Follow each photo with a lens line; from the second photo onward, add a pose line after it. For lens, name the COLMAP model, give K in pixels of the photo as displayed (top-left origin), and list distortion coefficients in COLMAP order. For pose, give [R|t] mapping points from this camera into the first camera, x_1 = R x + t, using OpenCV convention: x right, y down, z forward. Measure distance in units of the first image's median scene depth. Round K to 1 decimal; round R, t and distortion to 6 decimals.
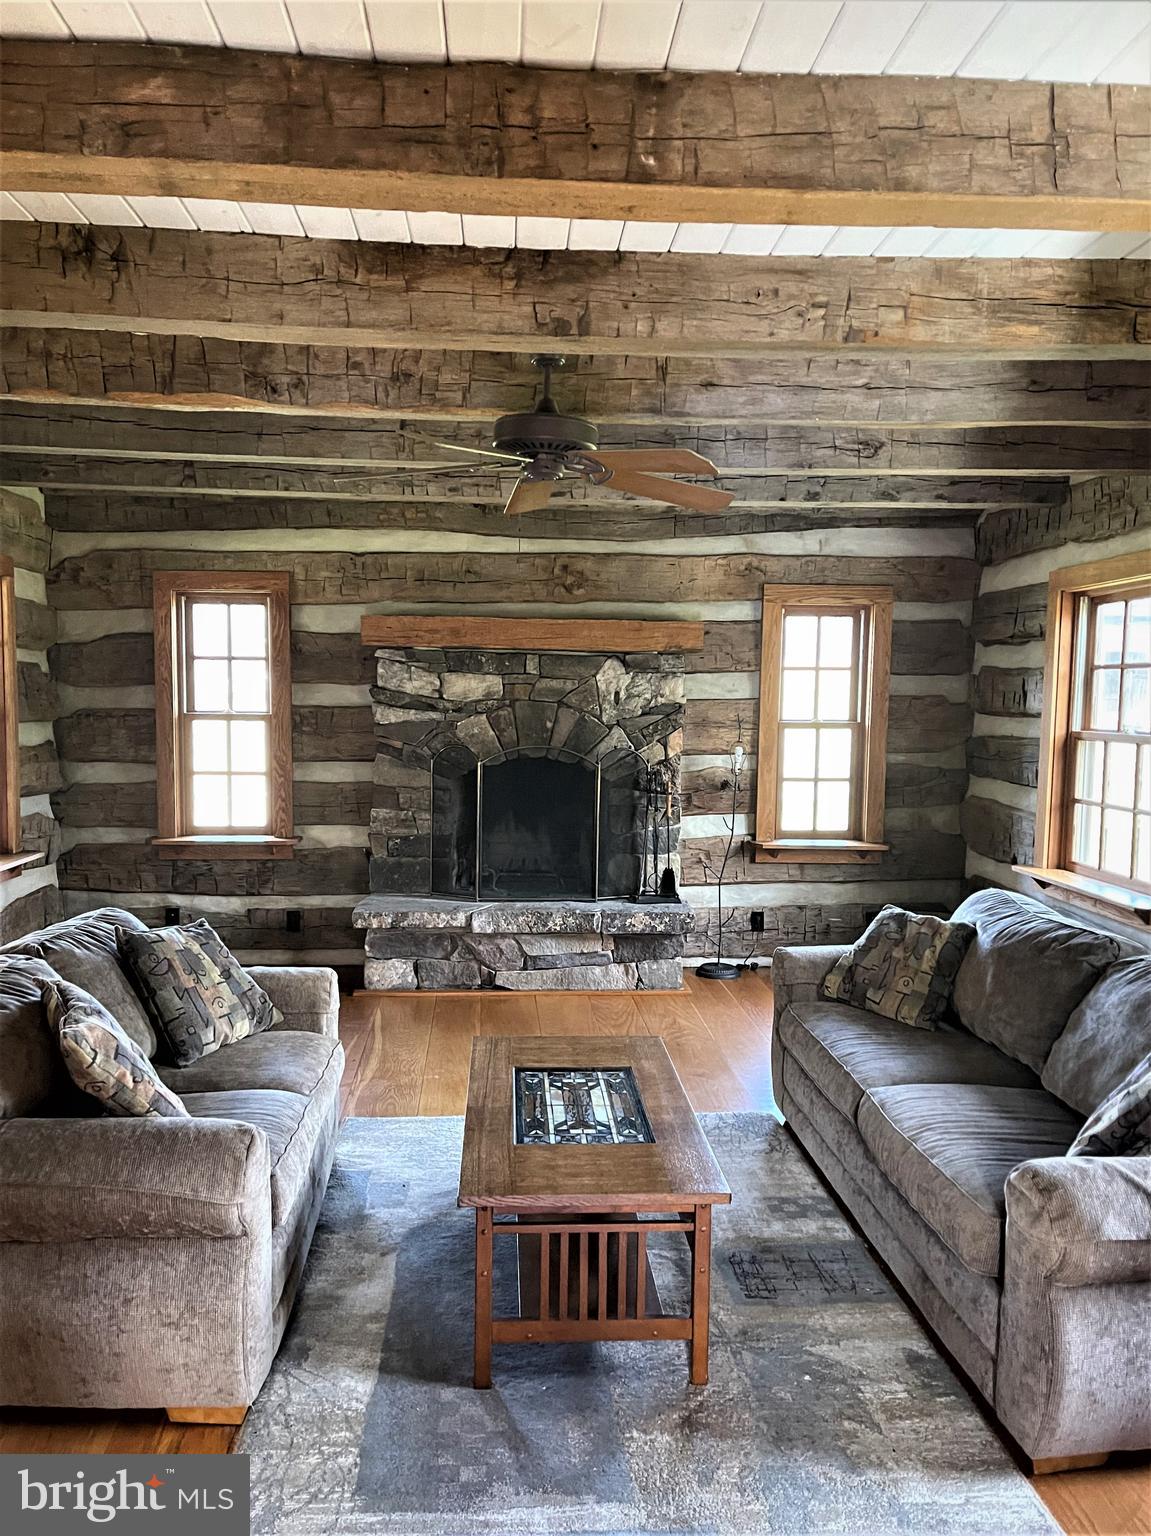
lens RADIAL K [[1163.3, 0, 559.9], [0, 1163.3, 777.1], [0, 0, 1]] dist [0.039261, -0.026848]
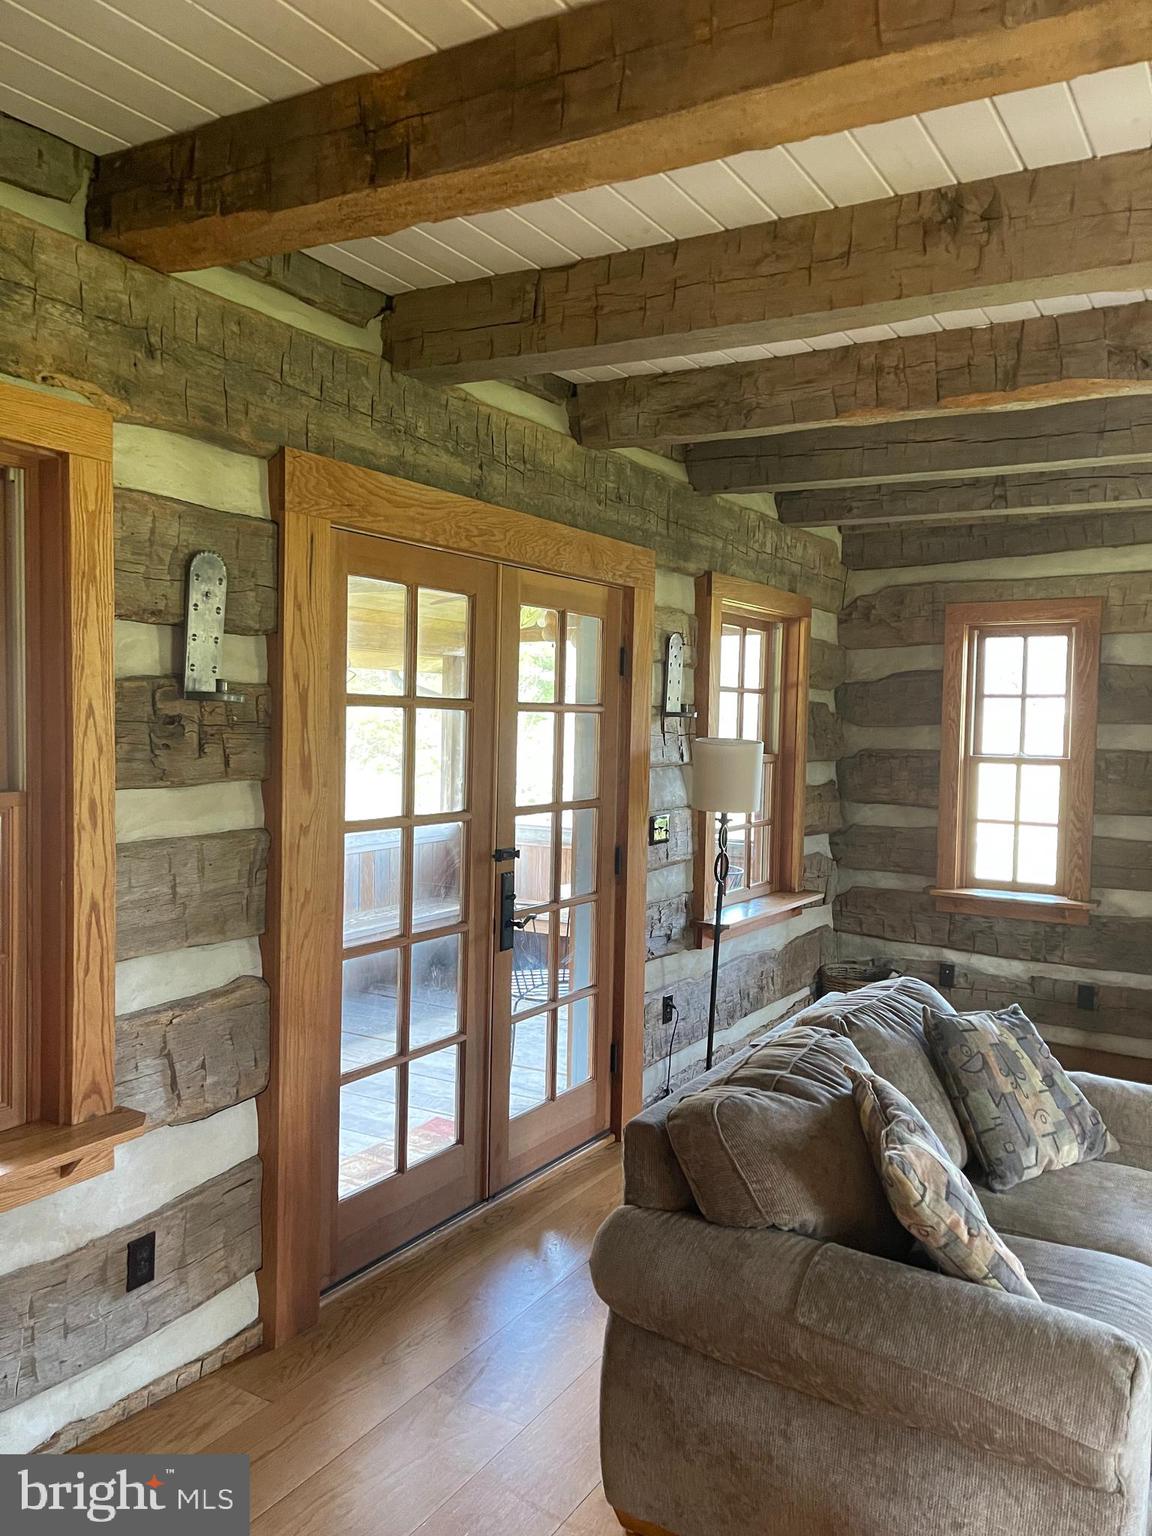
lens RADIAL K [[1163.3, 0, 577.7], [0, 1163.3, 765.9], [0, 0, 1]] dist [0.039261, -0.026848]
pose [[0.819295, 0.028418, -0.572668, -0.085009], [-0.052341, 0.998308, -0.025343, -0.012766], [0.570978, 0.050737, 0.819396, 0.116688]]
